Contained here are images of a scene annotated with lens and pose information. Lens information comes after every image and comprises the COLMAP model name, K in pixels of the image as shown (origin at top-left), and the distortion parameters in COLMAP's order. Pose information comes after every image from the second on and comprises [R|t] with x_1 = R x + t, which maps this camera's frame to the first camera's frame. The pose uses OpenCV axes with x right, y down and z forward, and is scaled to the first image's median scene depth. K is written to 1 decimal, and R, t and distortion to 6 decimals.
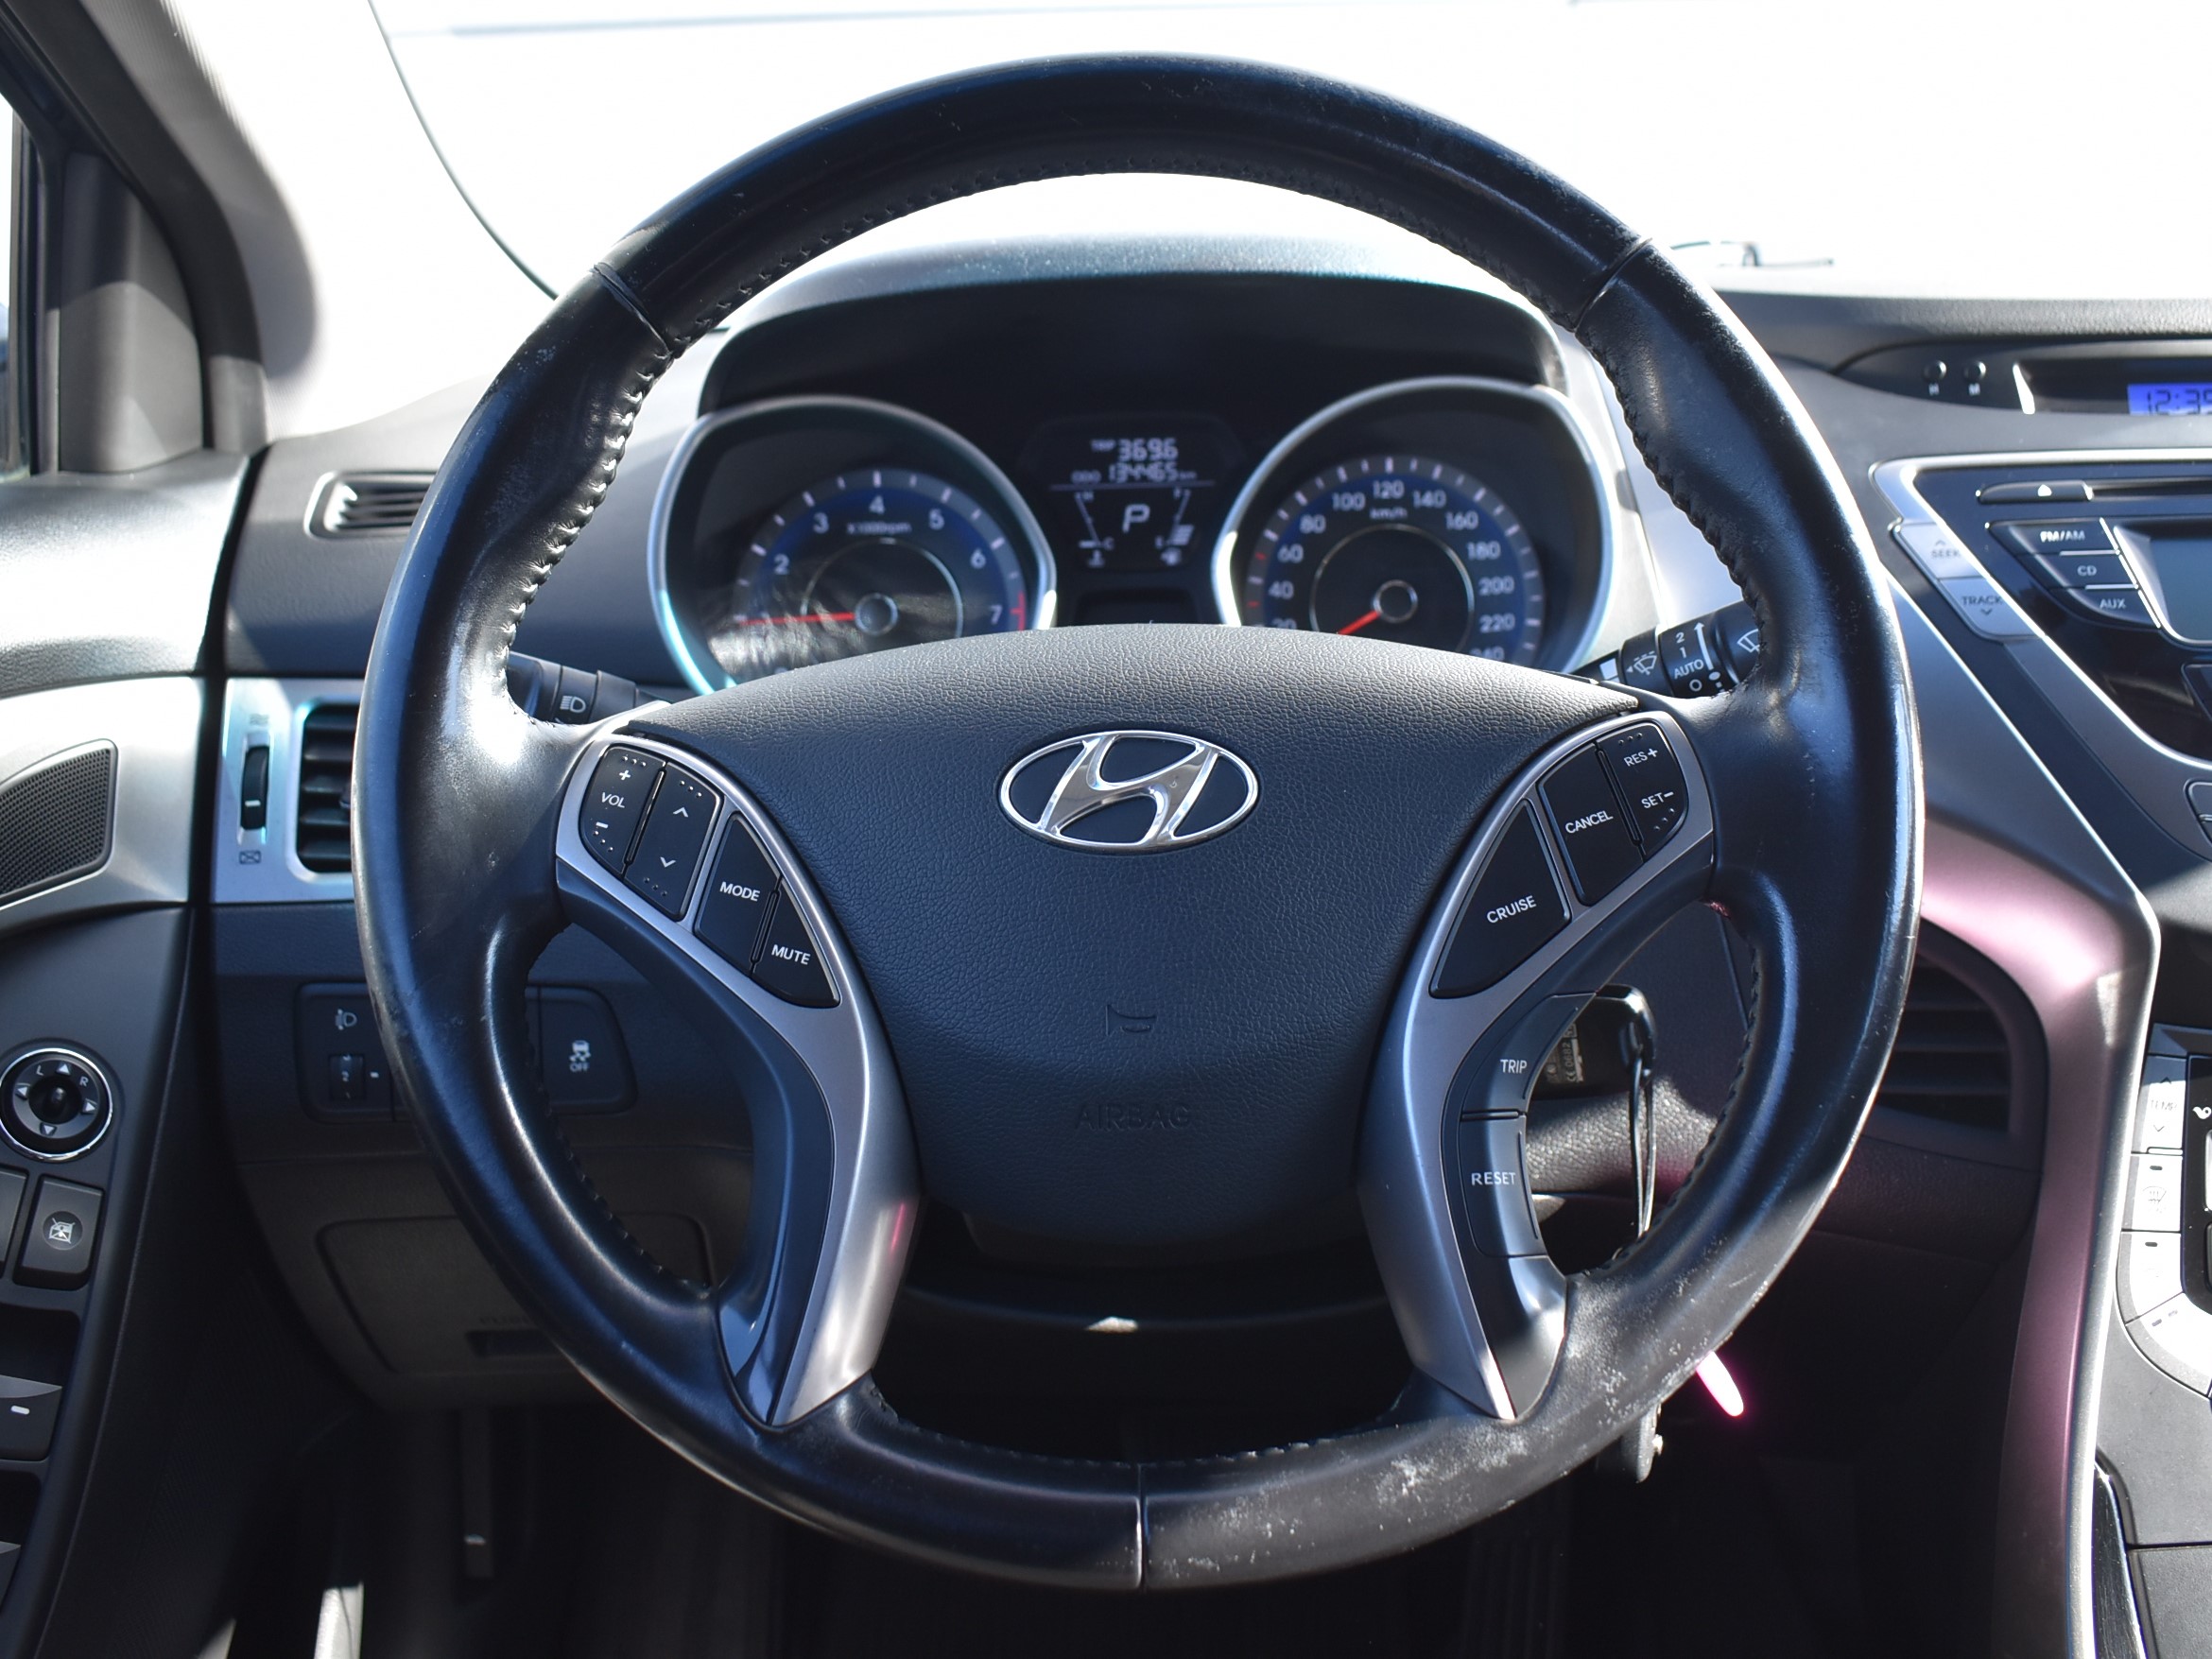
lens RADIAL K [[2104.5, 0, 1106.0], [0, 2104.5, 829.5], [0, 0, 1]] dist [-0.091992, 0.001742]
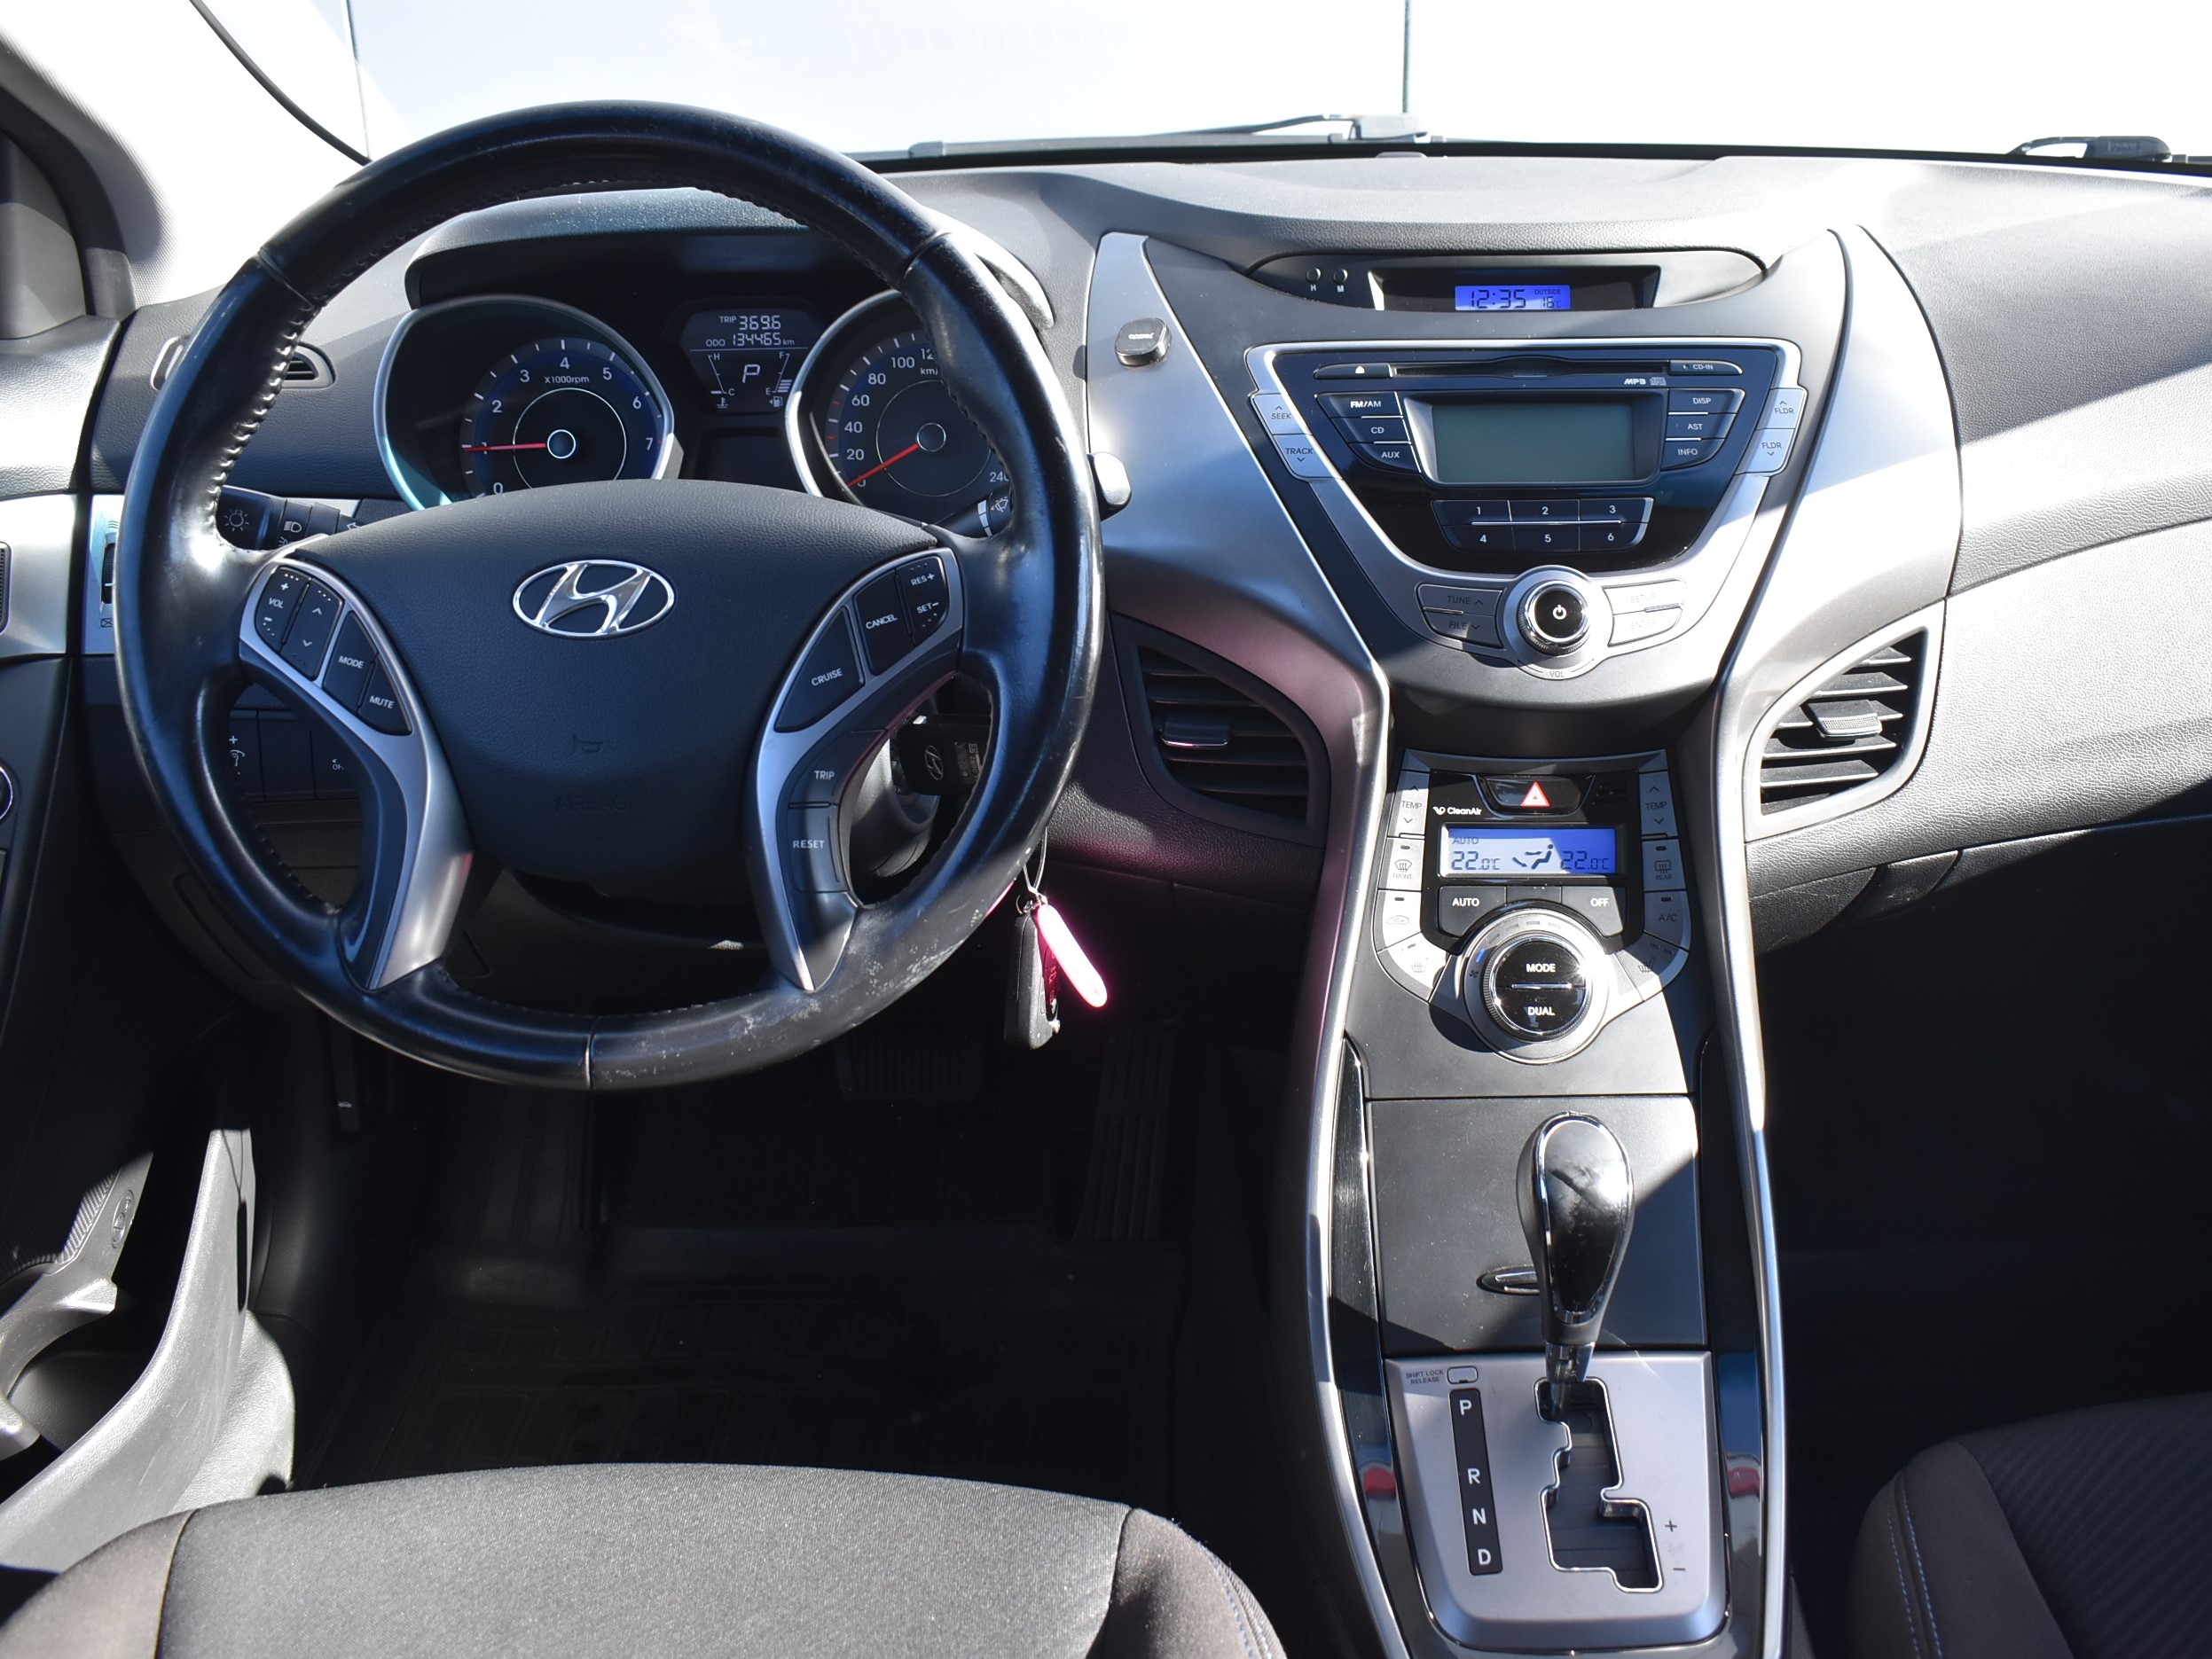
lens RADIAL K [[1839.7, 0, 1106.8], [0, 1839.7, 794.3], [0, 0, 1]] dist [-0.091480, 0.000729]
pose [[0.999579, 0.007719, 0.027984, 0.315751], [-0.011391, 0.990977, 0.133545, -0.053234], [-0.026701, -0.133807, 0.990648, -0.340389]]
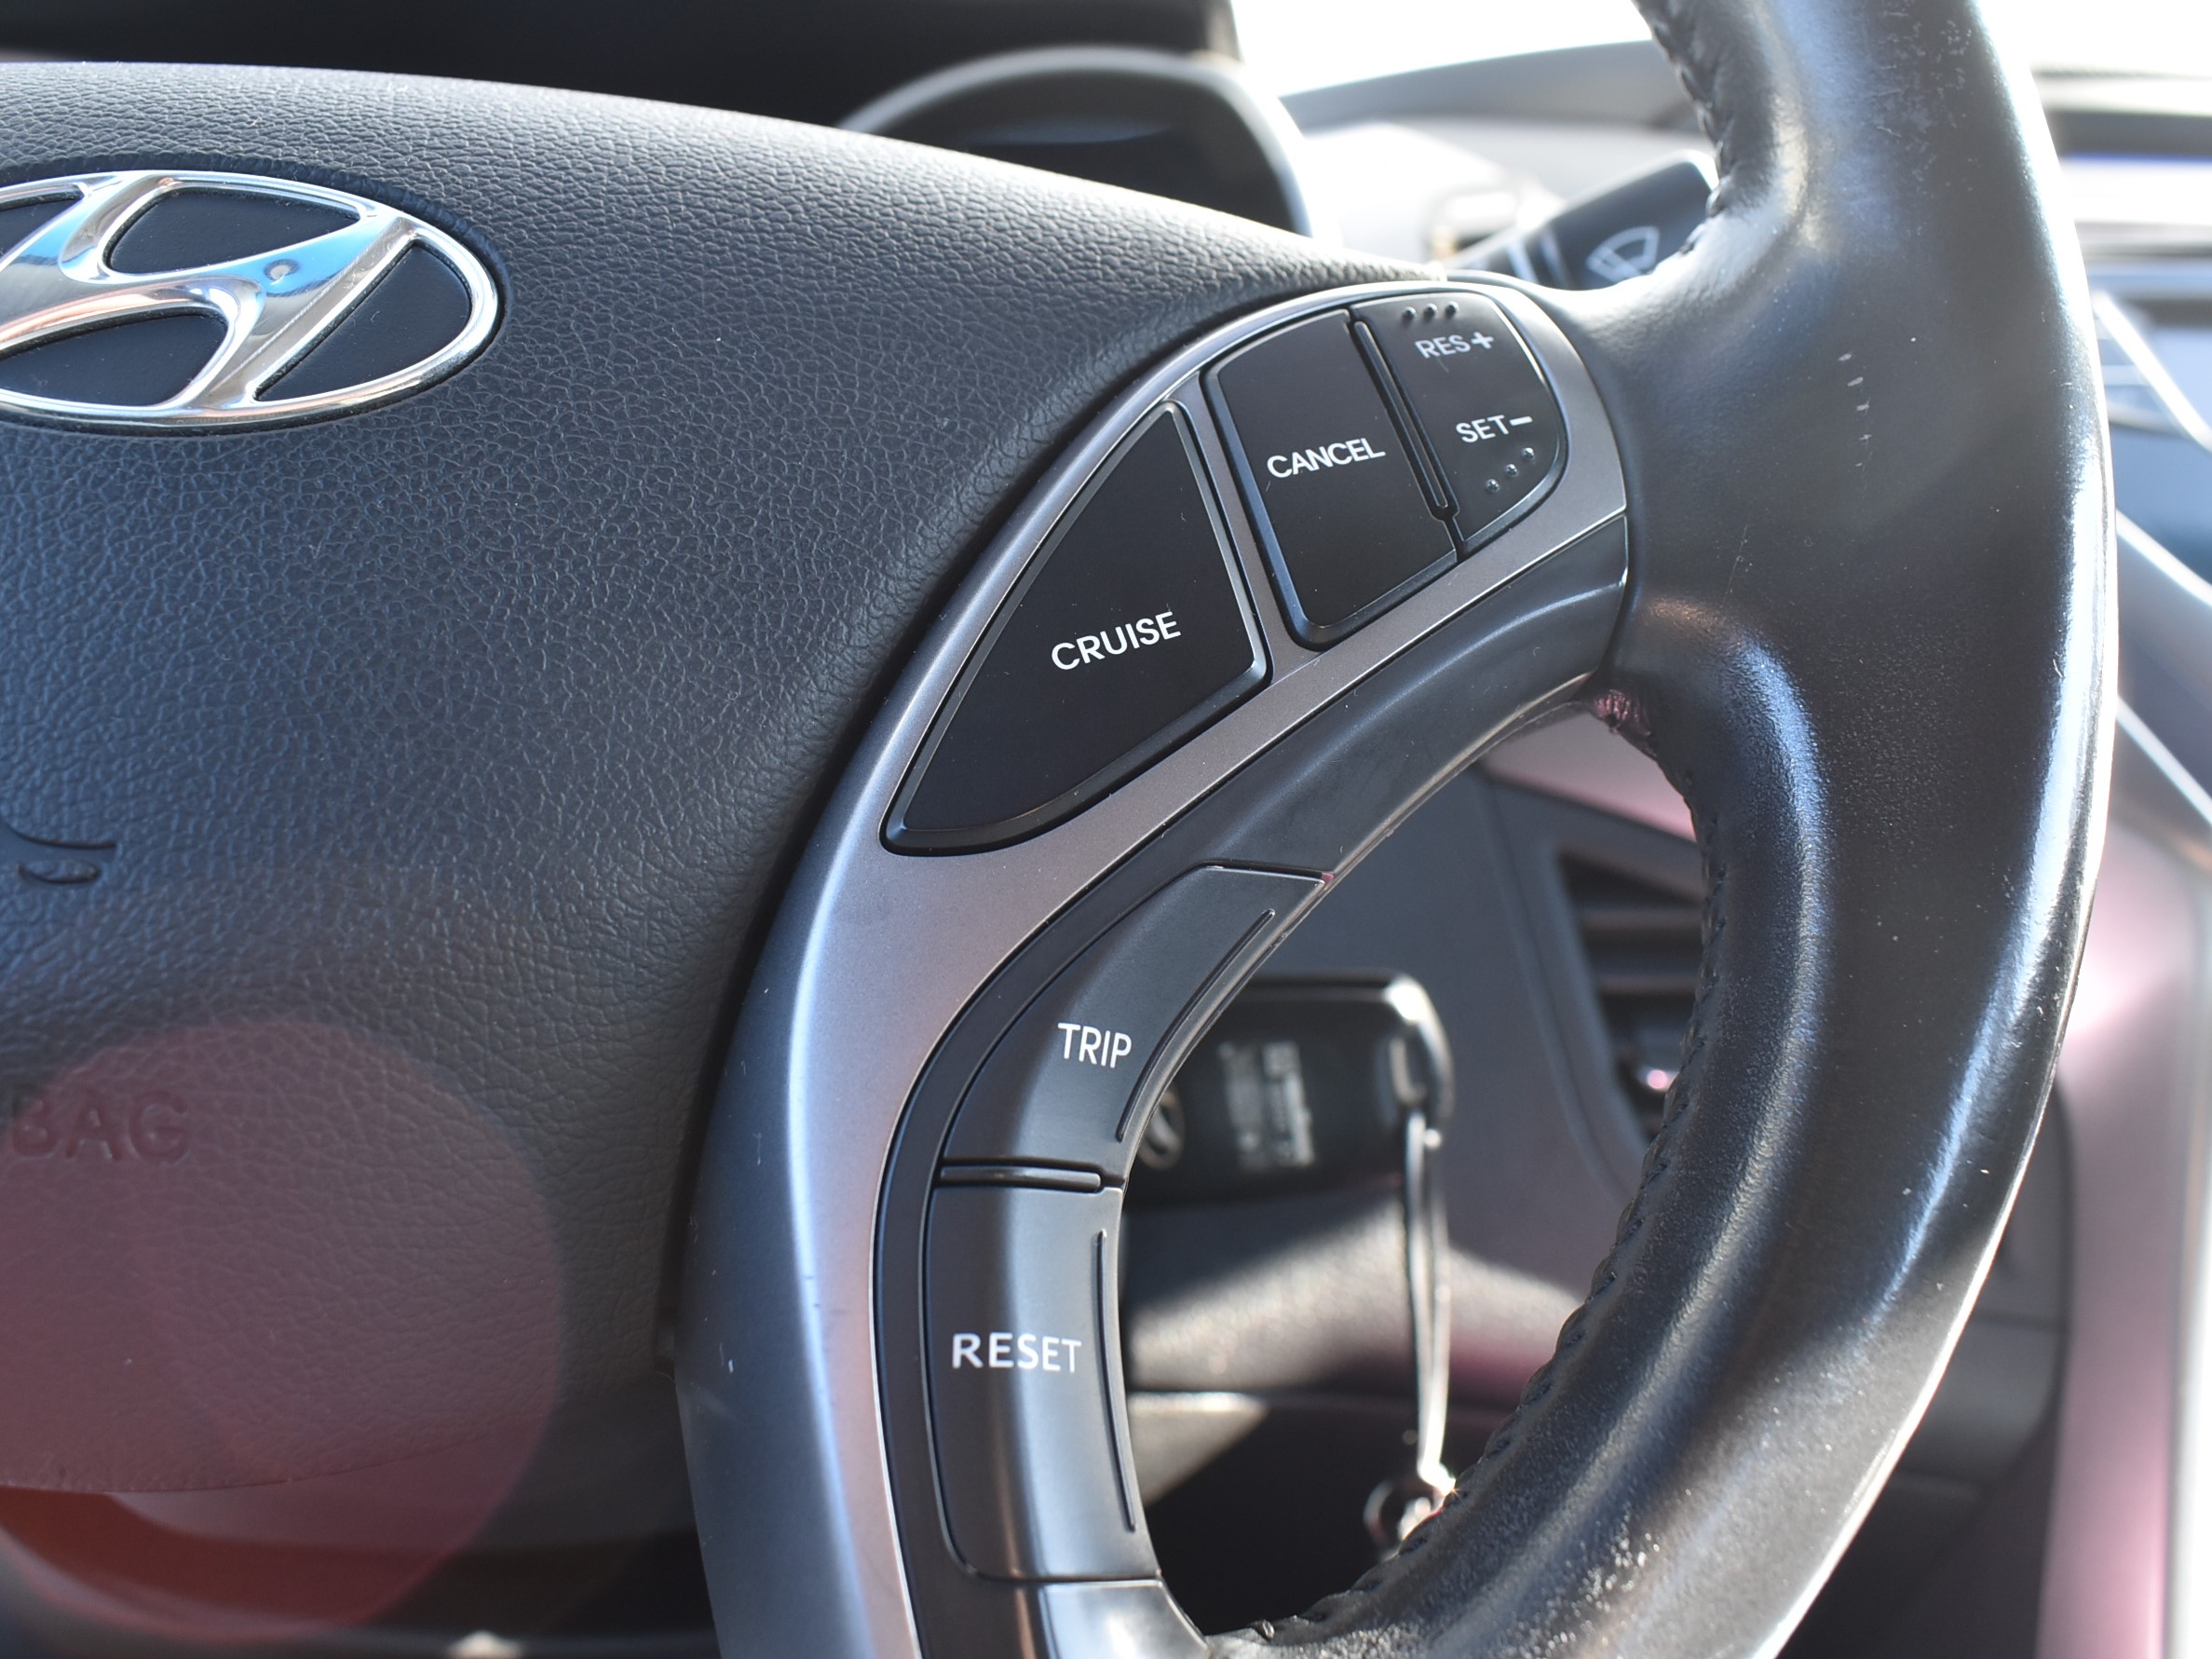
lens RADIAL K [[2104.6, 0, 1106.0], [0, 2104.6, 829.5], [0, 0, 1]] dist [-0.091992, 0.001742]
pose [[0.991048, 0.068598, 0.114539, 0.129015], [-0.055894, 0.992285, -0.110661, 0.098693], [-0.121246, 0.103268, 0.987236, 0.537811]]
